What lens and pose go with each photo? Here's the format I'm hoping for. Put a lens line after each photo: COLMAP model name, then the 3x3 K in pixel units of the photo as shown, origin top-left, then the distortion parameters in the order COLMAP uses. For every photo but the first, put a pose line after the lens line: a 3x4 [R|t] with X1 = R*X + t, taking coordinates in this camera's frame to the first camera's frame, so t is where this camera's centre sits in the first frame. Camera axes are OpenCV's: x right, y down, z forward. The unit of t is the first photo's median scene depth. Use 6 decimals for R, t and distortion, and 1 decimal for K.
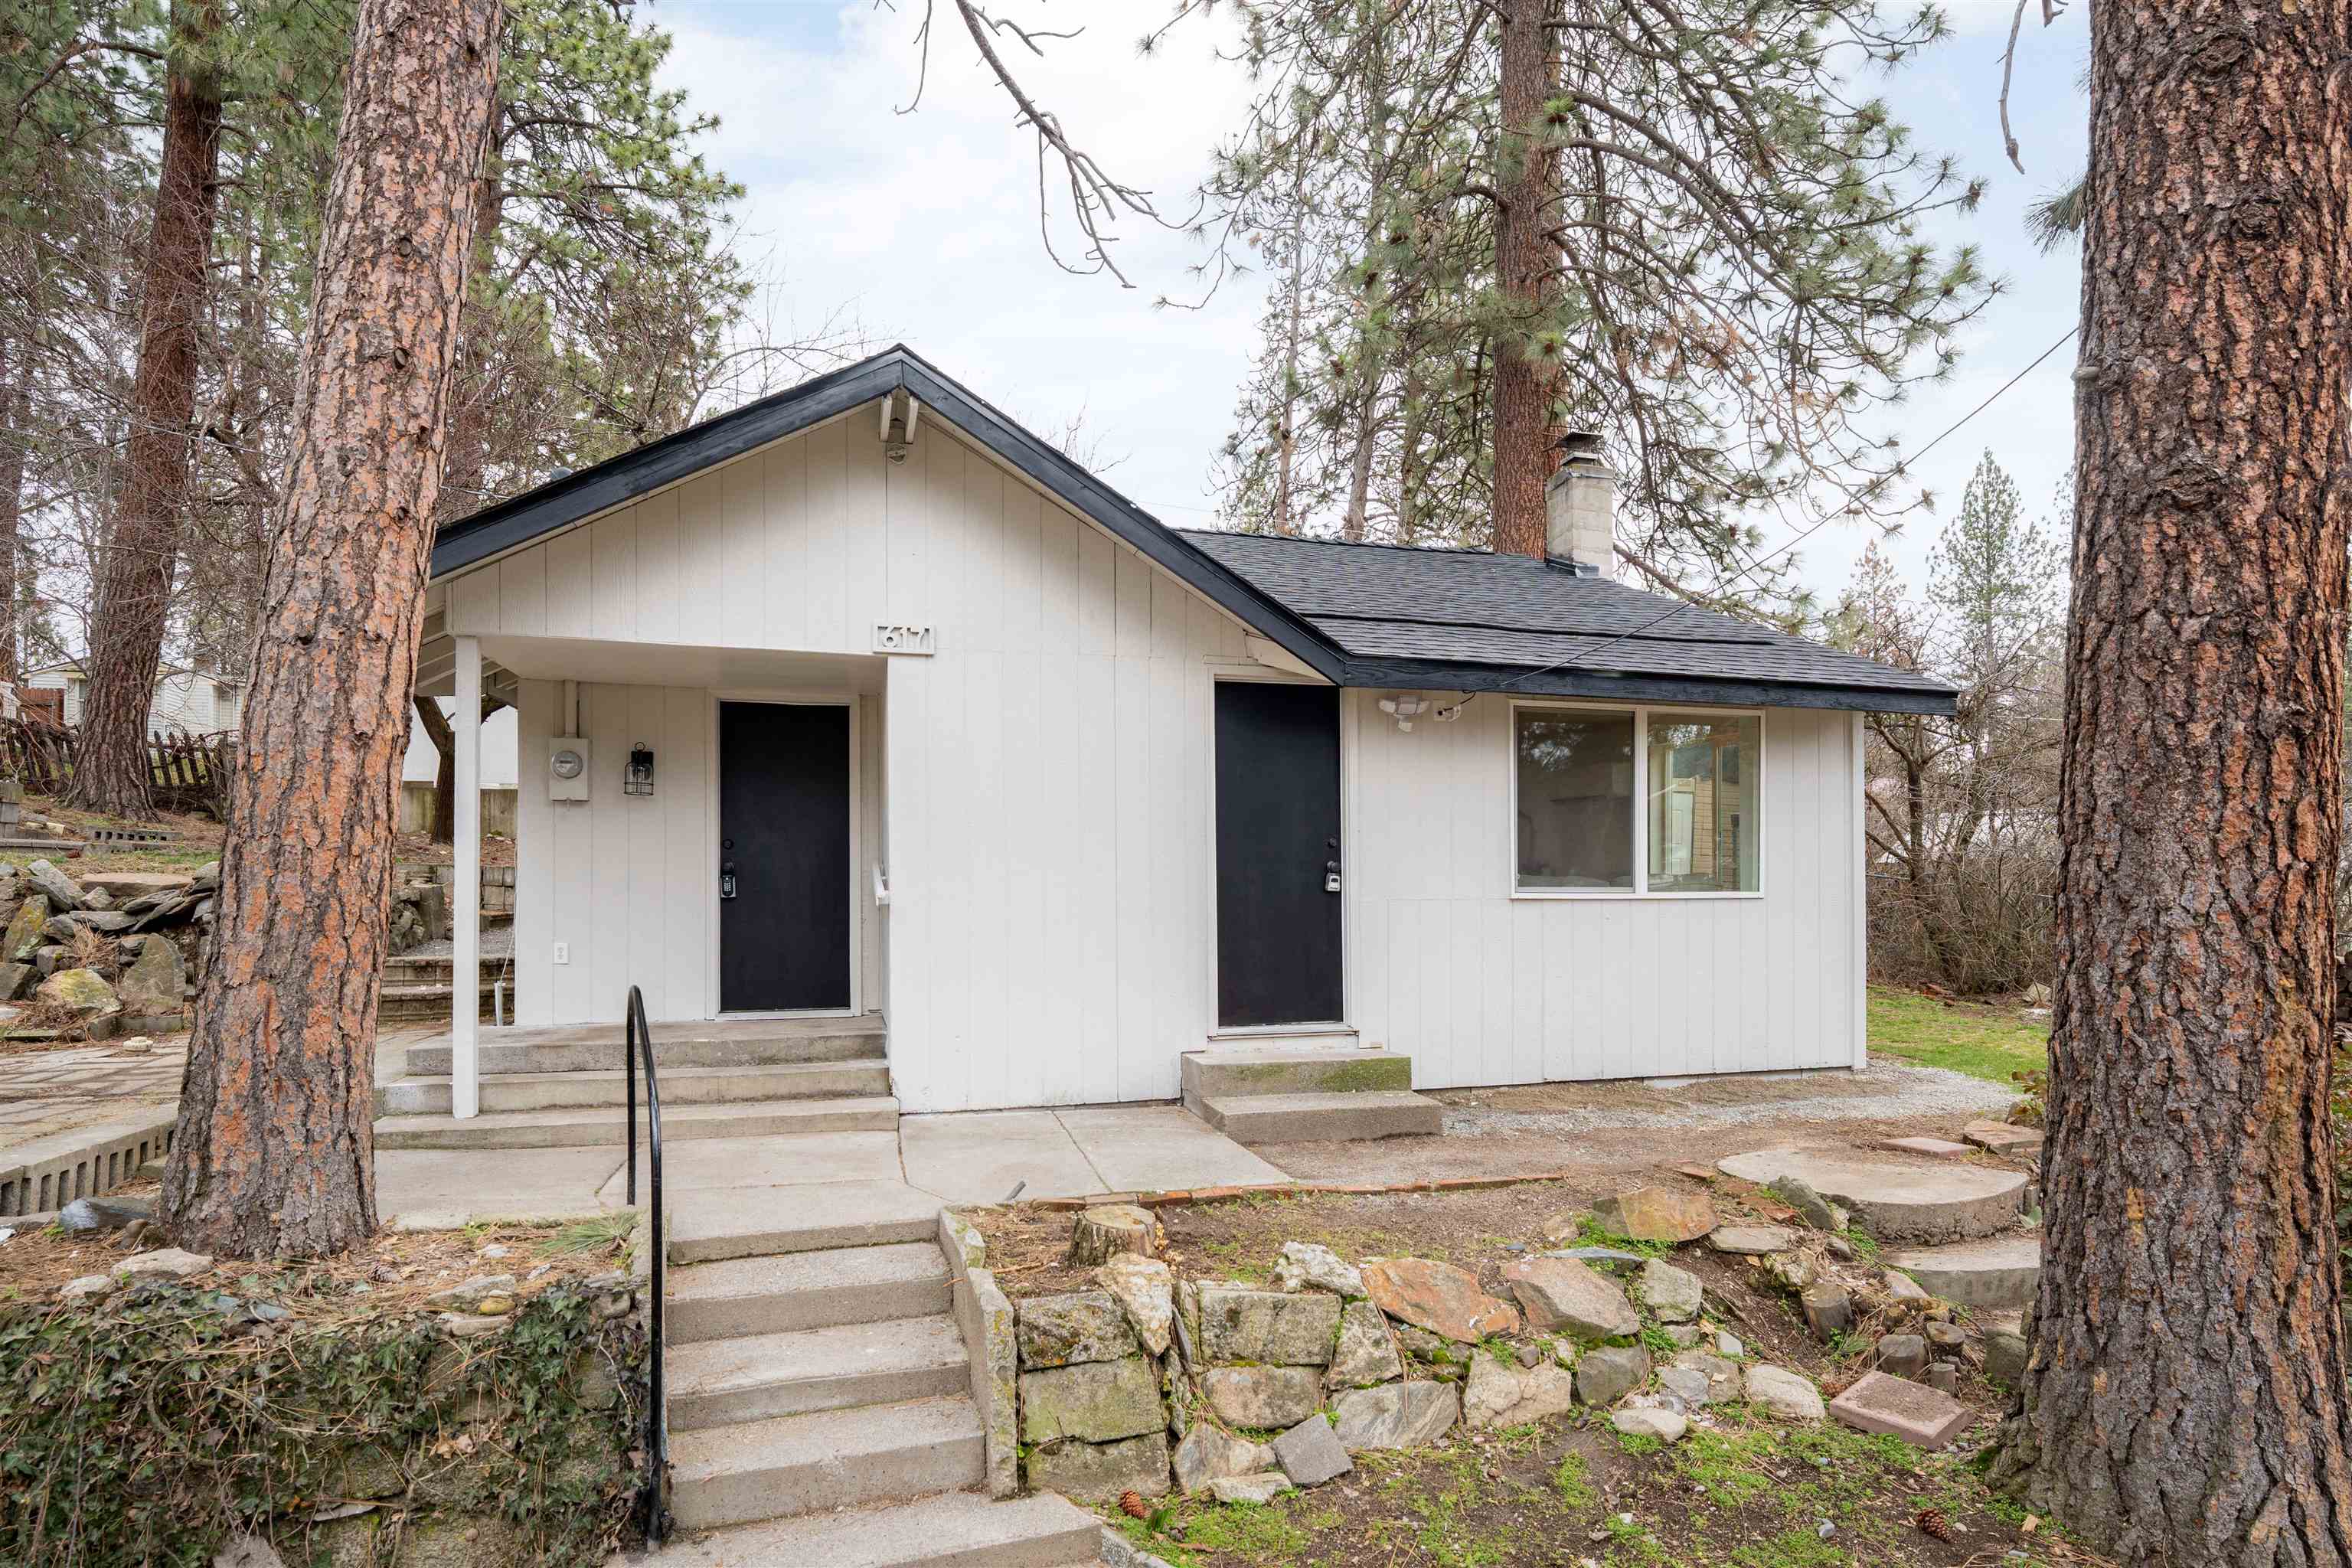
lens RADIAL K [[1188.7, 0, 1178.5], [0, 1188.7, 853.3], [0, 0, 1]] dist [-0.014230, 0.003056]
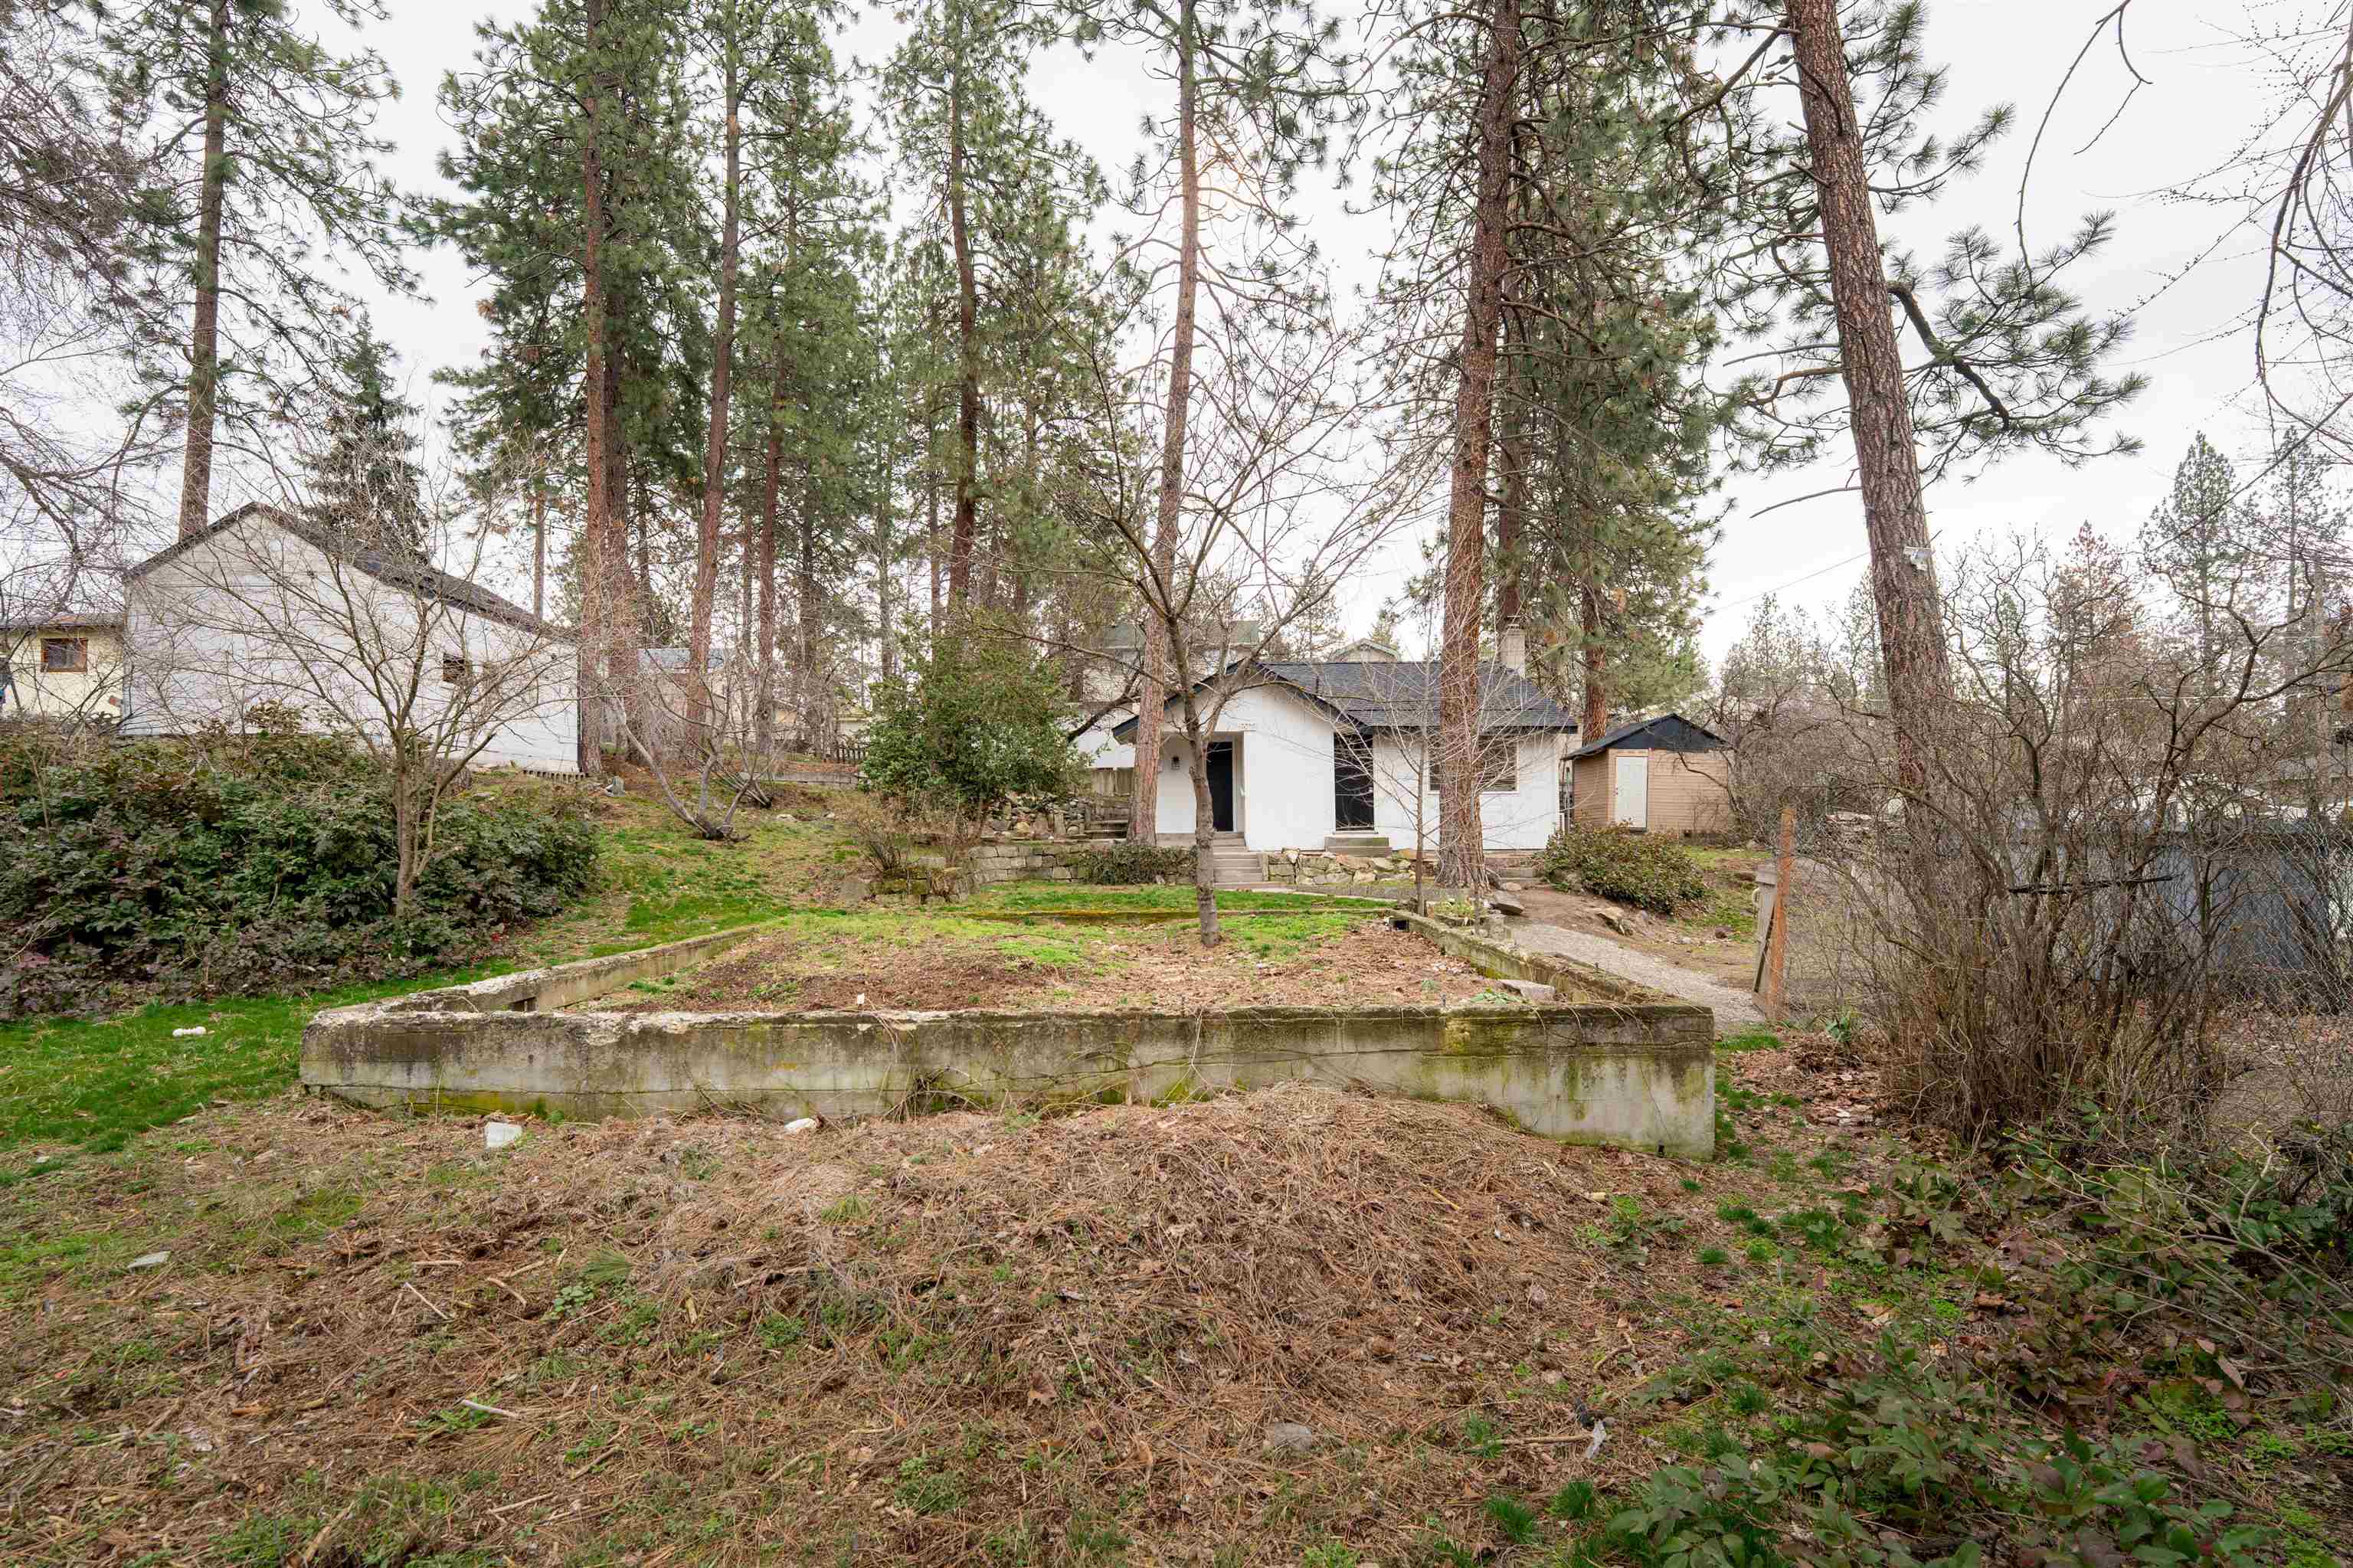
lens RADIAL K [[976.9, 0, 1218.2], [0, 976.9, 824.3], [0, 0, 1]] dist [-0.023141, 0.000066]
pose [[0.966596, -0.011858, -0.256031, 0.700190], [0.013936, 0.999883, 0.006304, 0.166594], [0.255927, -0.009662, 0.966648, -3.028972]]
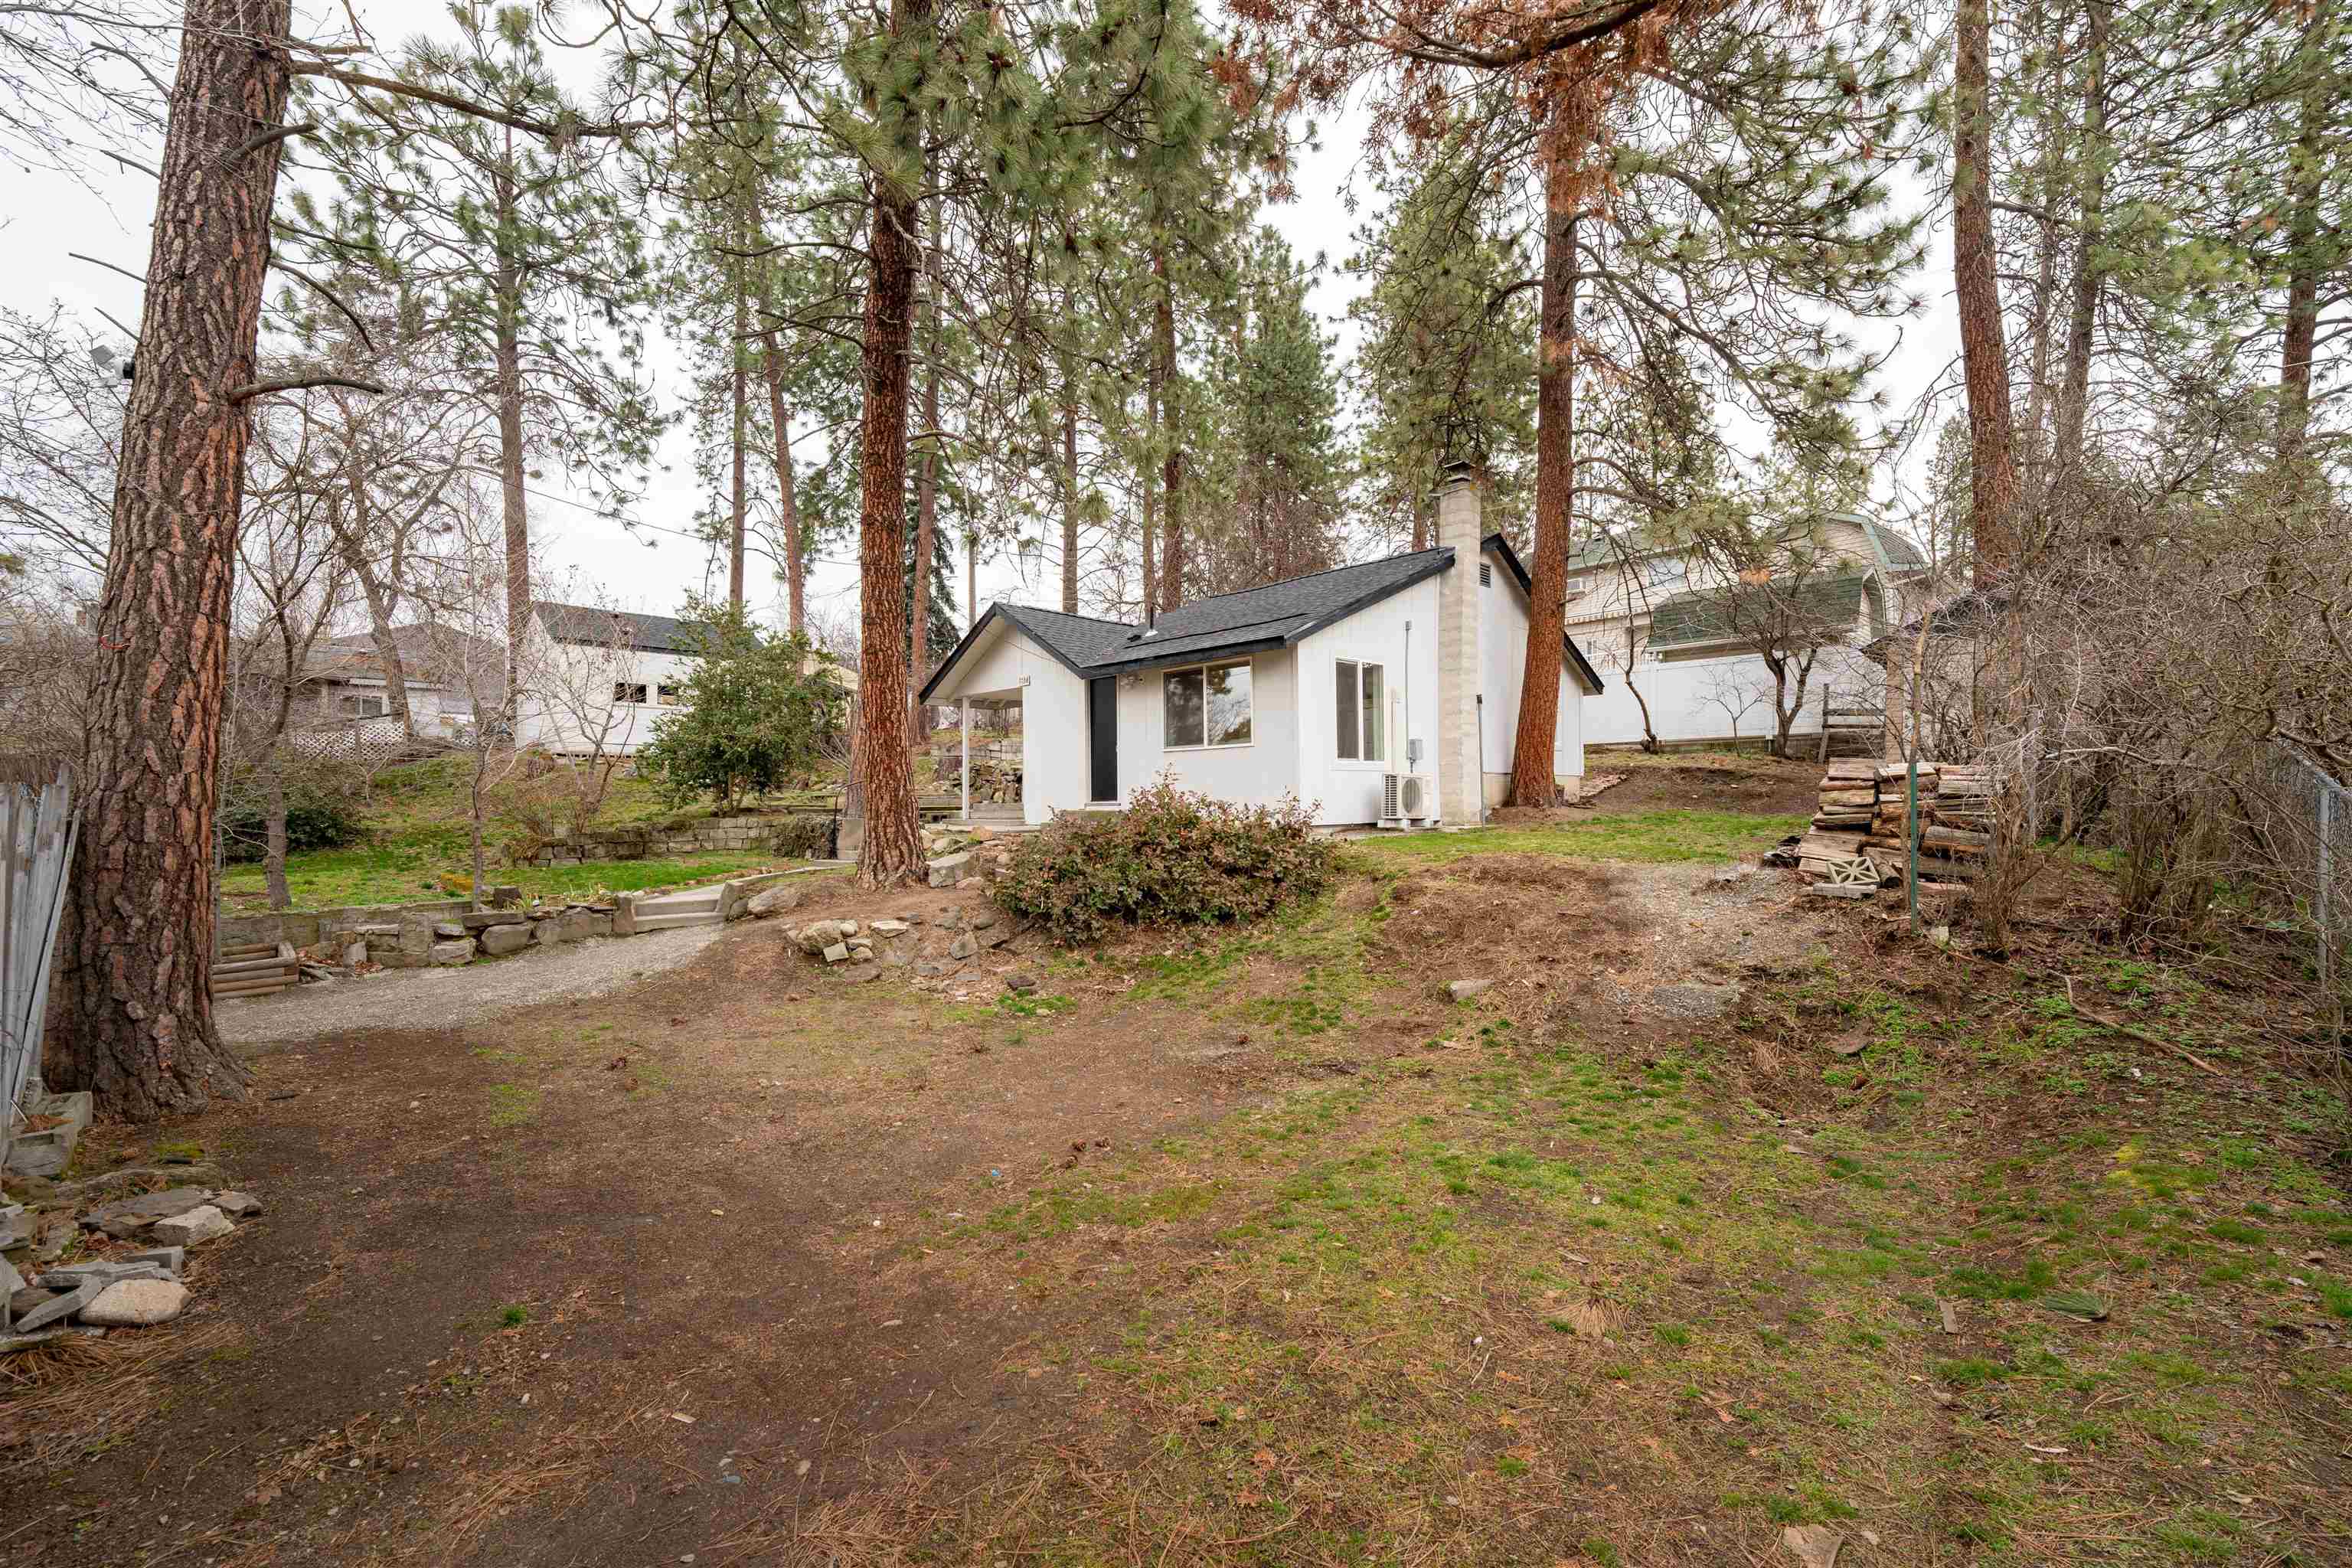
lens RADIAL K [[976.5, 0, 1215.2], [0, 976.5, 791.0], [0, 0, 1]] dist [-0.023141, 0.000066]
pose [[0.495507, -0.015608, -0.868464, 3.541155], [0.028144, 0.999602, -0.001907, 0.214720], [0.868148, -0.023497, 0.495749, 0.165926]]
